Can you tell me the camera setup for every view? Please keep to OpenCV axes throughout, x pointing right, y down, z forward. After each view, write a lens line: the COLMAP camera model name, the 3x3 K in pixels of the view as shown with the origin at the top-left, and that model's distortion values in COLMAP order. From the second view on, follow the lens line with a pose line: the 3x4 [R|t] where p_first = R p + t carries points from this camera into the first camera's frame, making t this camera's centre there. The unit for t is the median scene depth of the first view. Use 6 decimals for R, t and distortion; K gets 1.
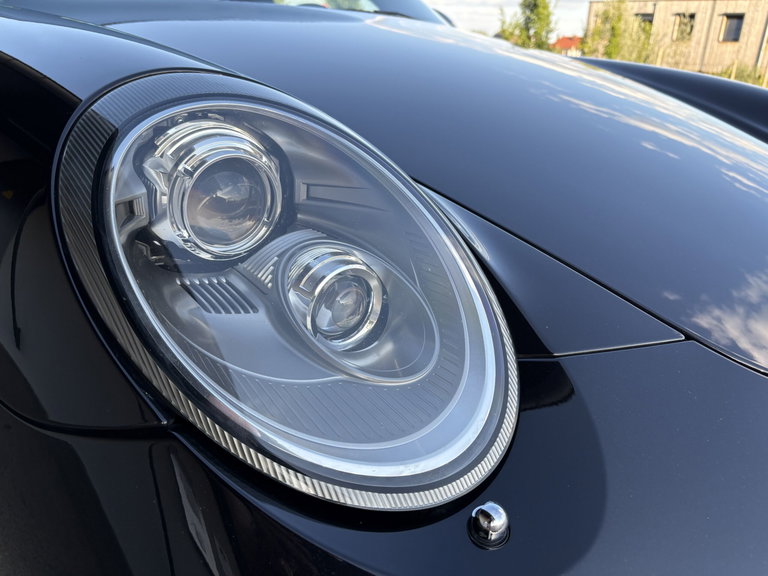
lens RADIAL K [[594.6, 0, 384.0], [0, 594.6, 288.0], [0, 0, 1]] dist [0.008883, -0.012879]
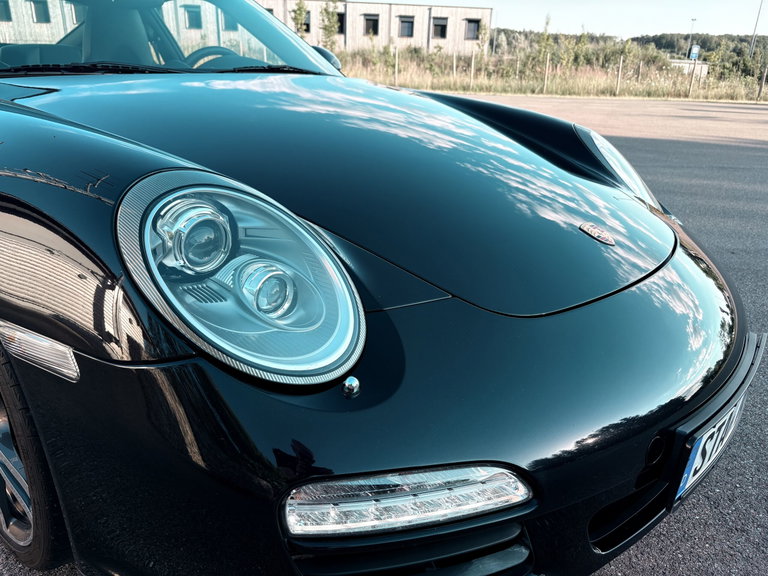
lens RADIAL K [[594.6, 0, 384.0], [0, 594.6, 288.0], [0, 0, 1]] dist [0.008883, -0.012879]
pose [[0.986149, -0.080431, 0.145057, 0.007120], [0.081153, 0.996701, 0.000943, 0.036734], [-0.144655, 0.010842, 0.989423, -0.895542]]
